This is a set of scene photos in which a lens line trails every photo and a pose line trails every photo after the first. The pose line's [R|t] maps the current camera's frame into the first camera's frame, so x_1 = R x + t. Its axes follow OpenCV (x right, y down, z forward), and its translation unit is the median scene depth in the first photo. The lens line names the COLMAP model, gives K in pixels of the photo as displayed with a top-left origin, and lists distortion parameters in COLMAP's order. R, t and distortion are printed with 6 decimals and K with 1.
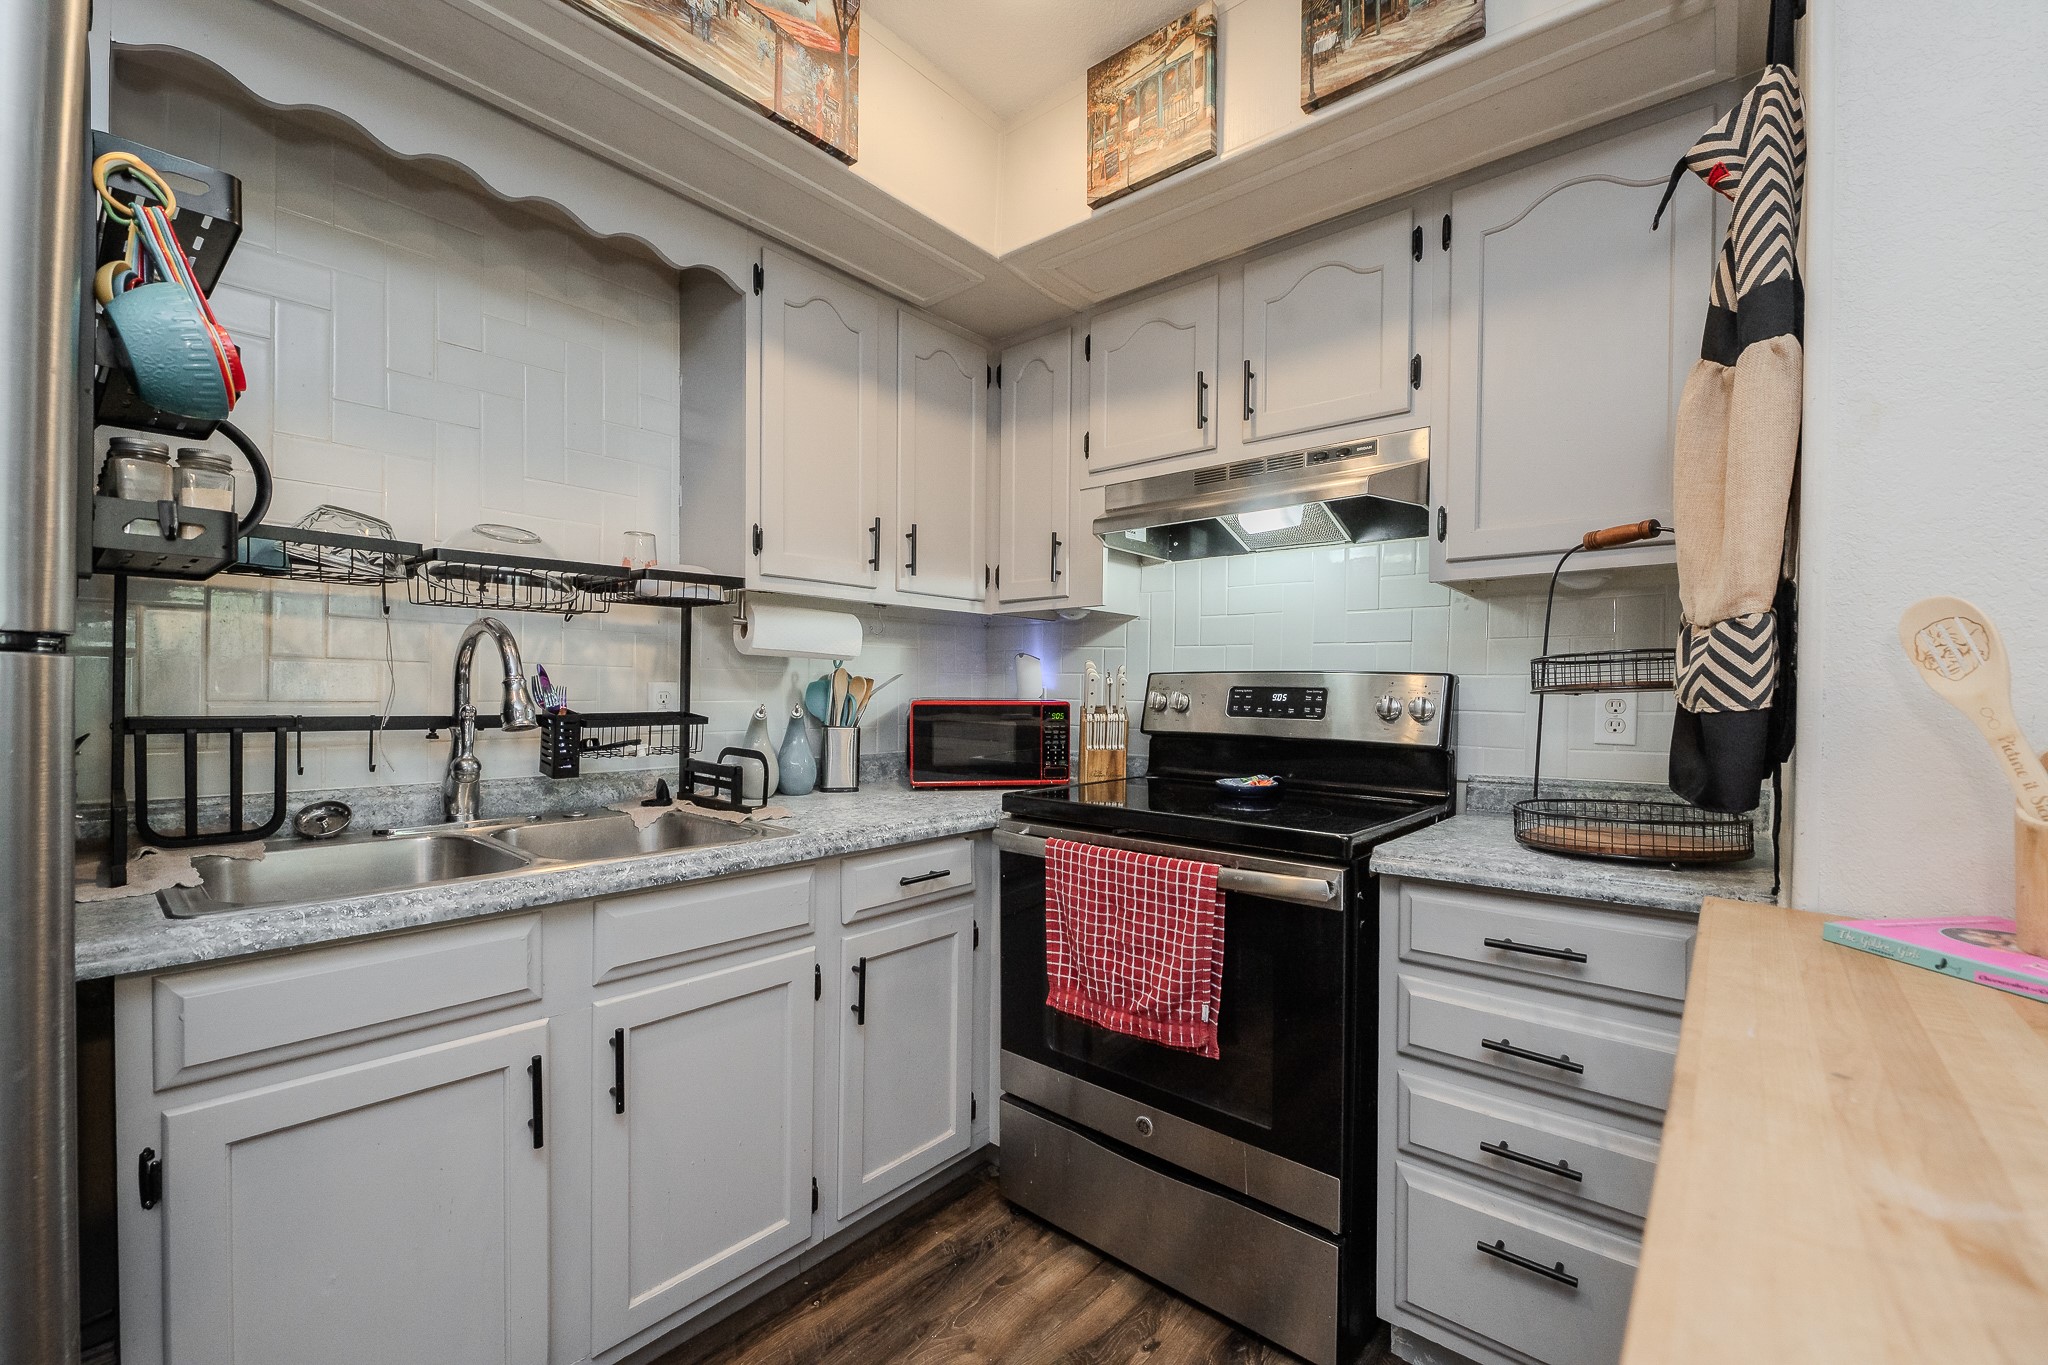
lens RADIAL K [[837.0, 0, 1023.7], [0, 837.0, 704.8], [0, 0, 1]] dist [-0.009520, 0.000171]
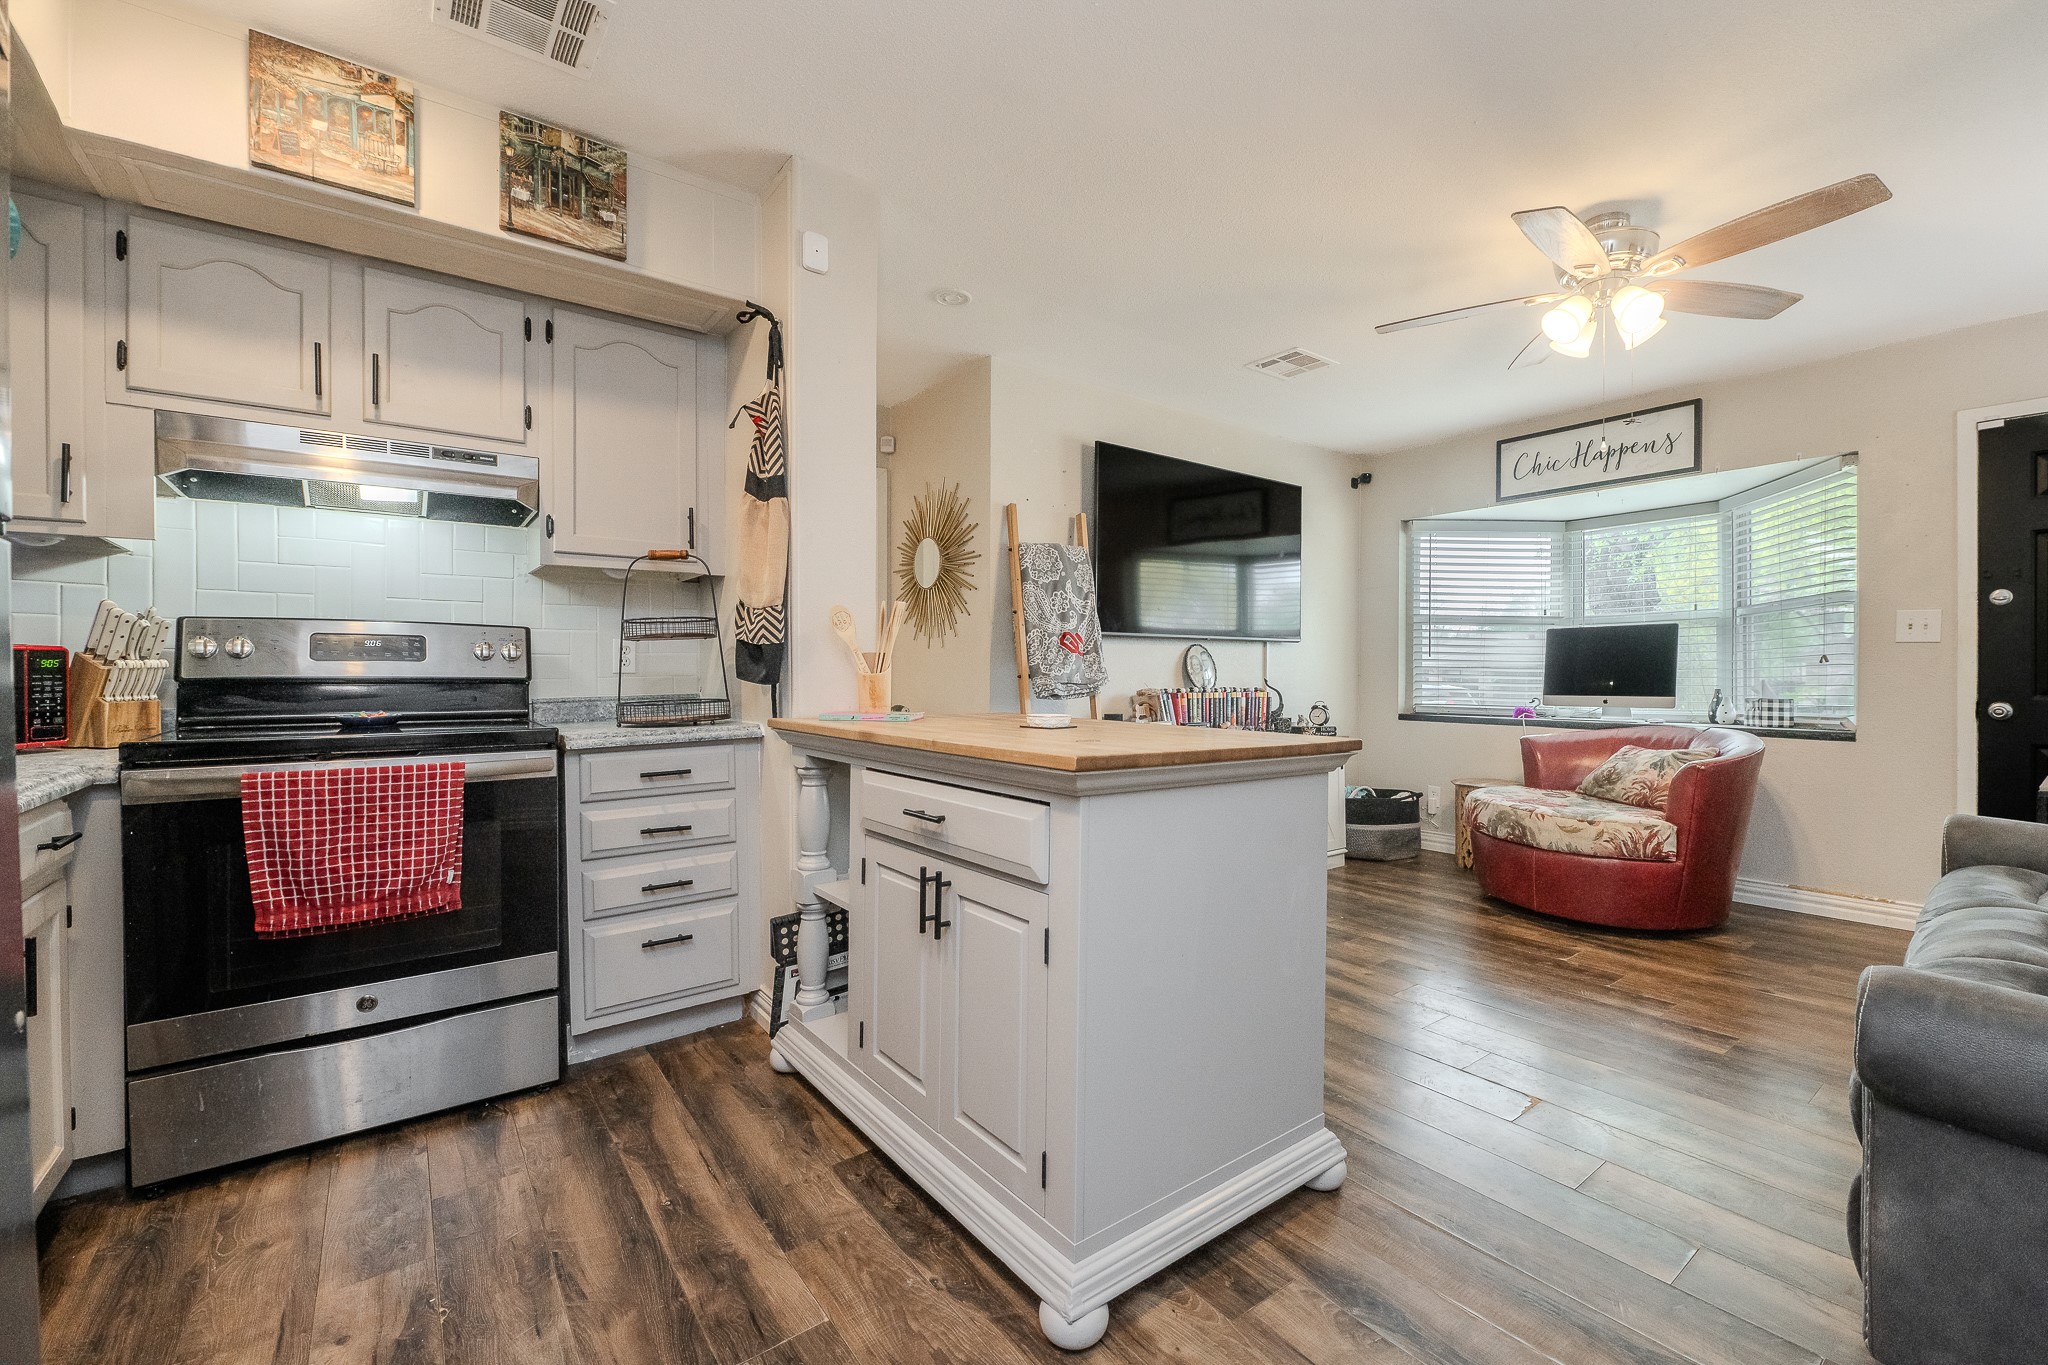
lens RADIAL K [[837.0, 0, 1030.2], [0, 837.0, 674.0], [0, 0, 1]] dist [-0.009520, 0.000171]
pose [[0.235366, -0.018996, 0.971721, -0.779711], [0.017229, 0.999733, 0.015371, 0.041323], [-0.971754, 0.013125, 0.235631, -0.189890]]
